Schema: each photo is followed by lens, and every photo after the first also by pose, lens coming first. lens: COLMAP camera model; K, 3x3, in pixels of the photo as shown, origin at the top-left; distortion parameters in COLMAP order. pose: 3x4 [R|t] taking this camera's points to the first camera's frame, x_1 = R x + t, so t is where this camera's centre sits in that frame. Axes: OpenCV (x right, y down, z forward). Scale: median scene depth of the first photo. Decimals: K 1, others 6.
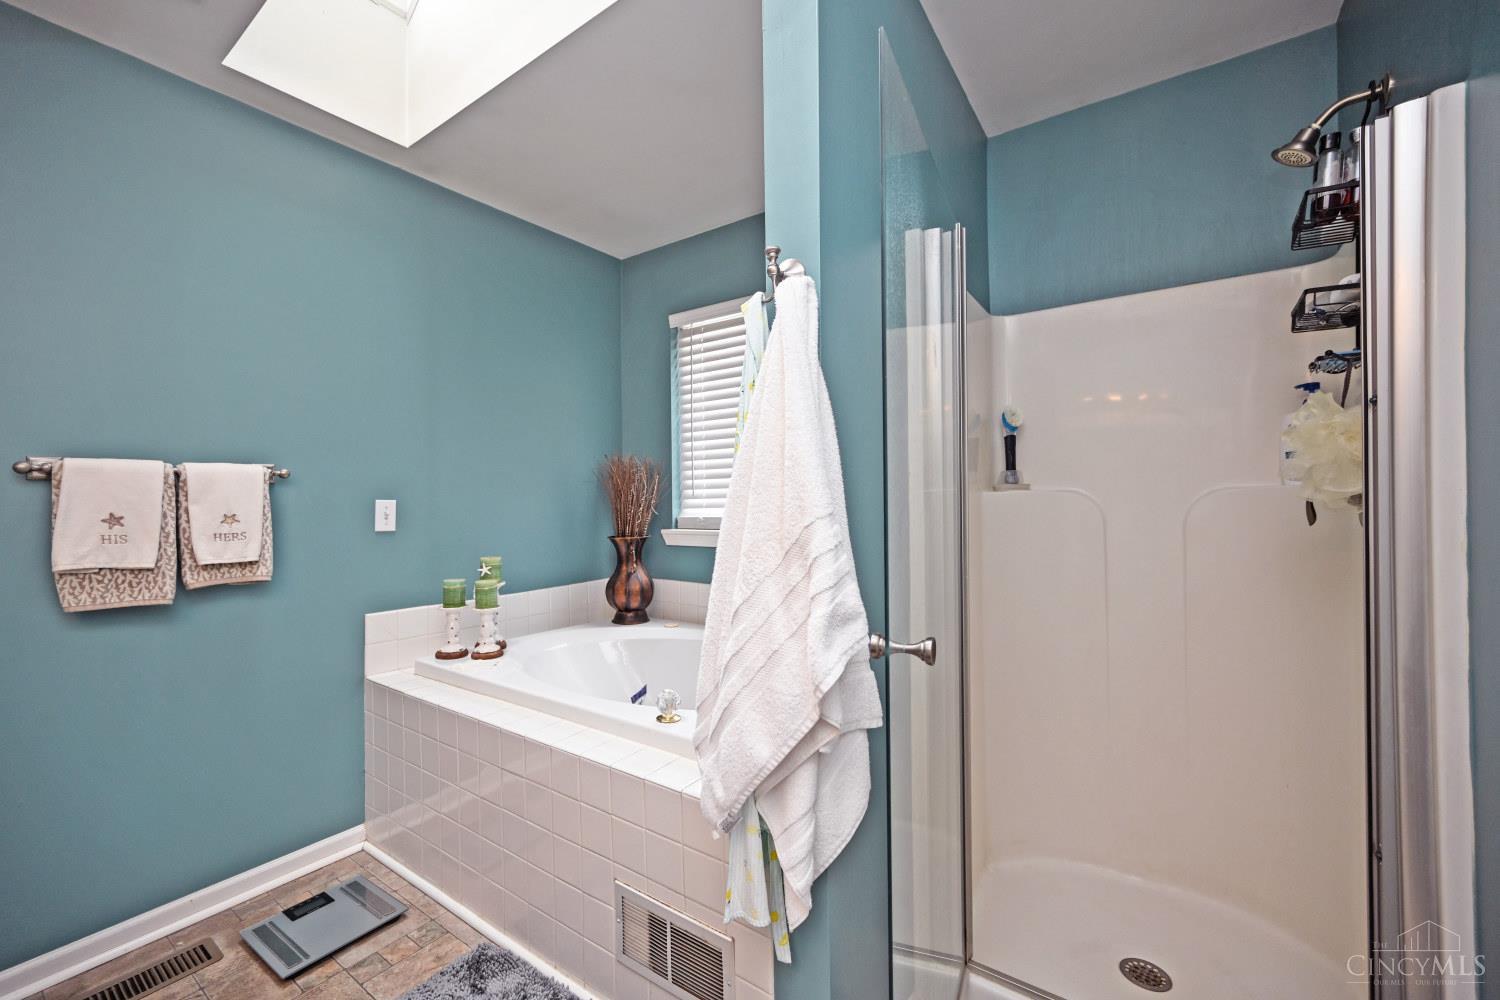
lens RADIAL K [[599.2, 0, 748.2], [0, 599.2, 500.9], [0, 0, 1]] dist [-0.001991, -0.000409]
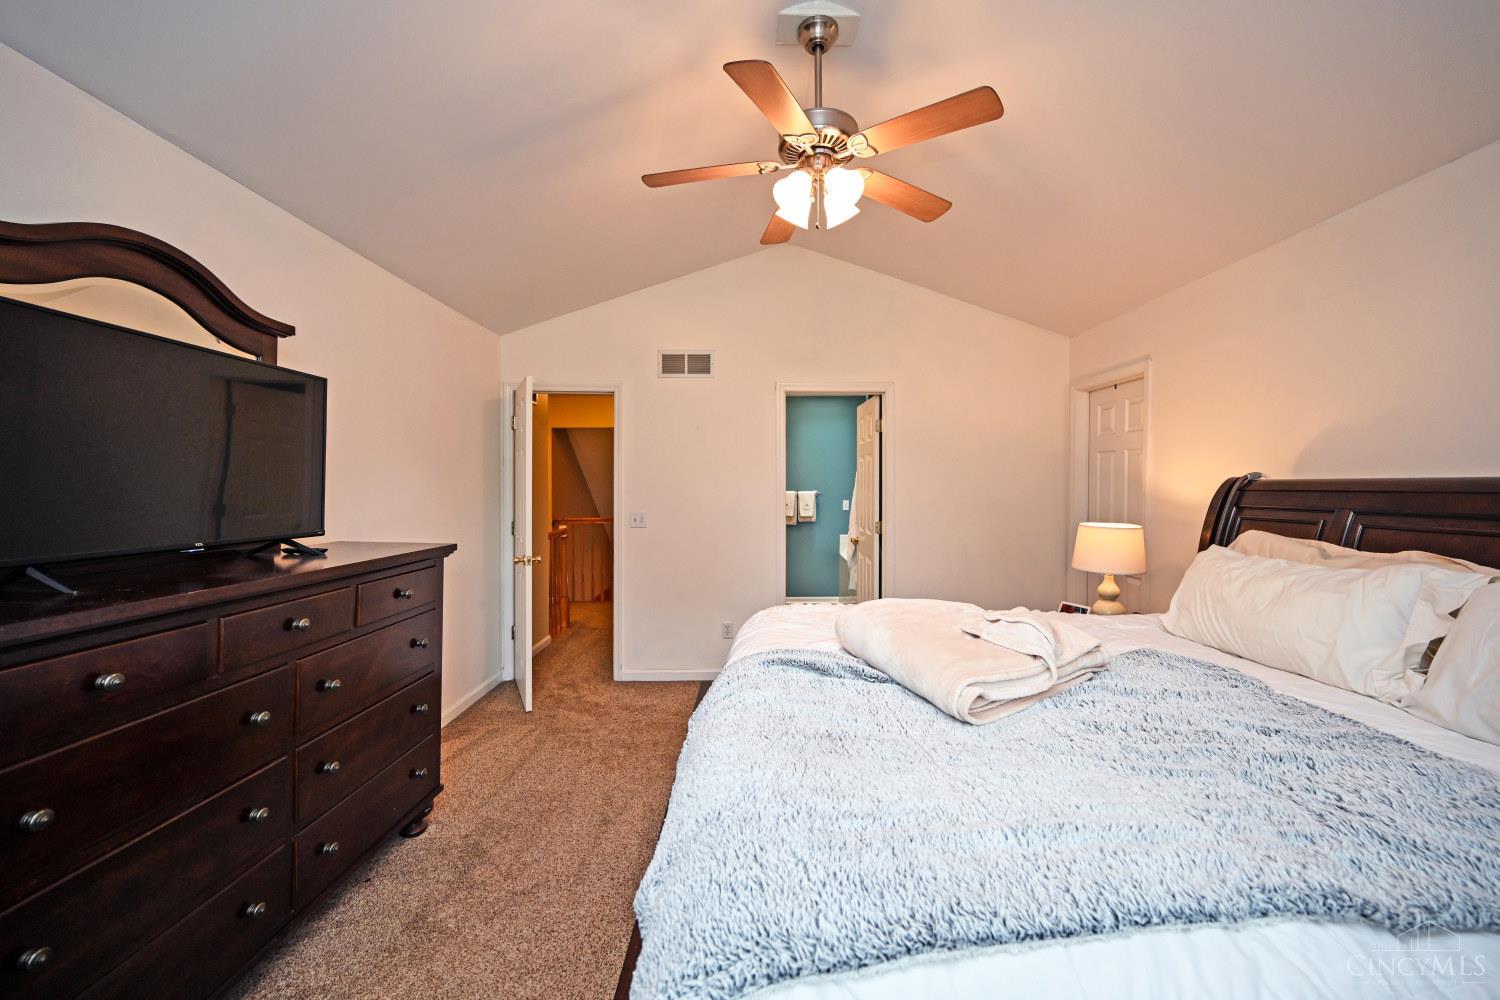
lens RADIAL K [[599.2, 0, 749.1], [0, 599.2, 496.5], [0, 0, 1]] dist [-0.001991, -0.000409]
pose [[0.557647, 0.014729, -0.829948, 2.278378], [-0.006227, 0.999889, 0.013561, -0.082463], [0.830055, -0.002394, 0.557677, -1.574526]]
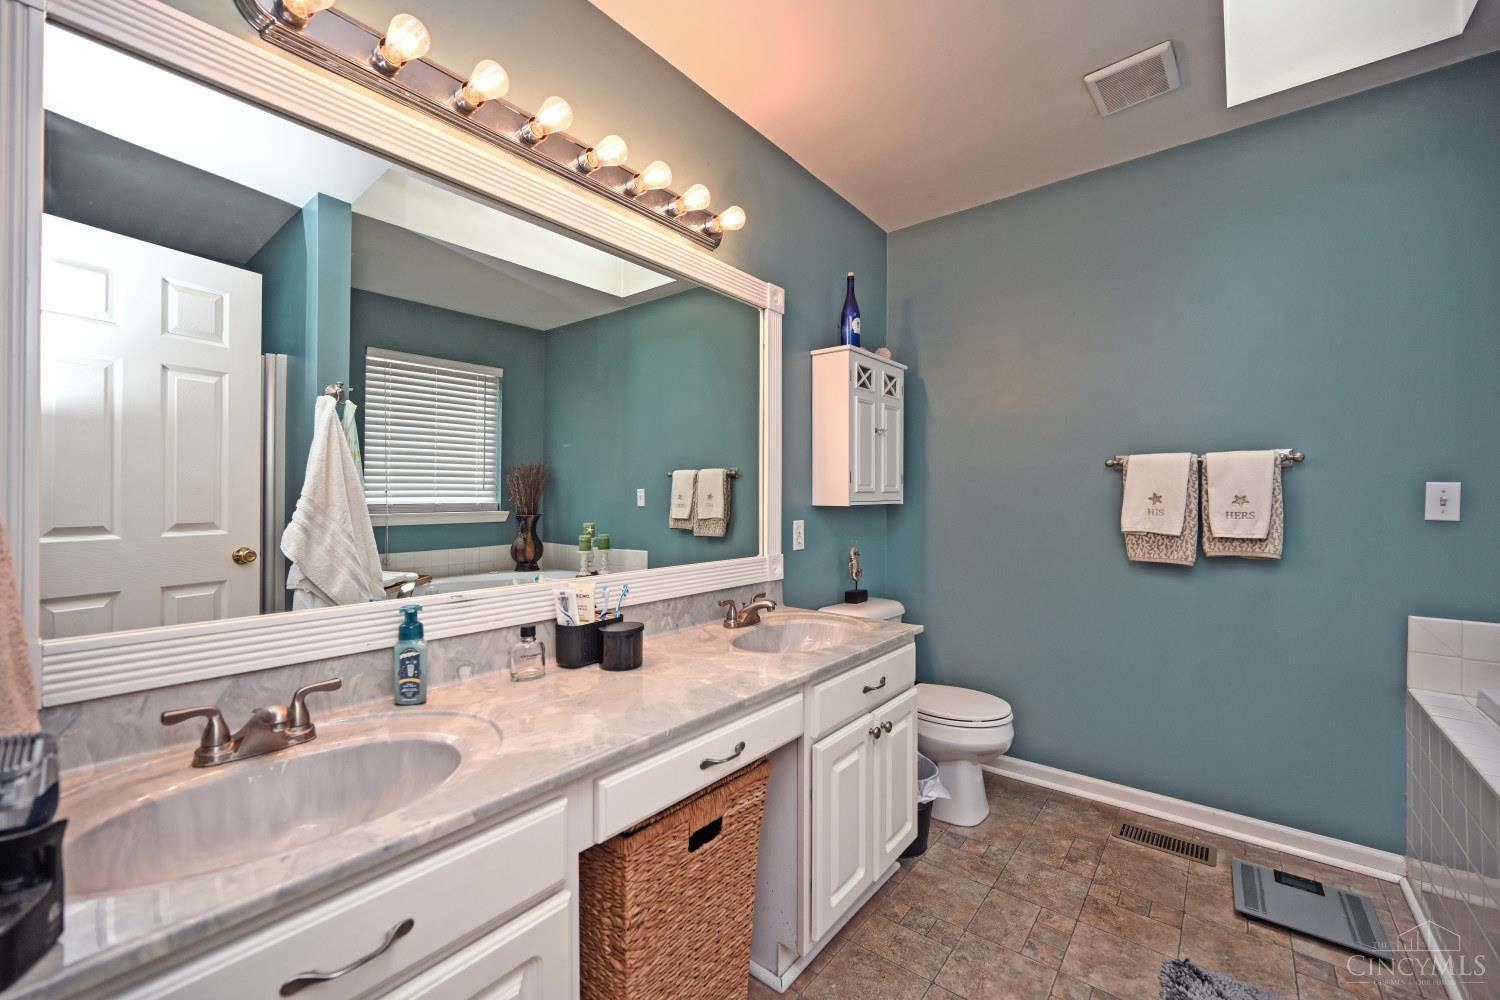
lens RADIAL K [[599.2, 0, 749.6], [0, 599.2, 491.1], [0, 0, 1]] dist [-0.001991, -0.000409]
pose [[-0.060871, 0.008976, -0.998105, 0.343872], [0.004230, 0.999953, 0.008735, -0.000175], [0.998137, -0.003690, -0.060906, 0.140133]]
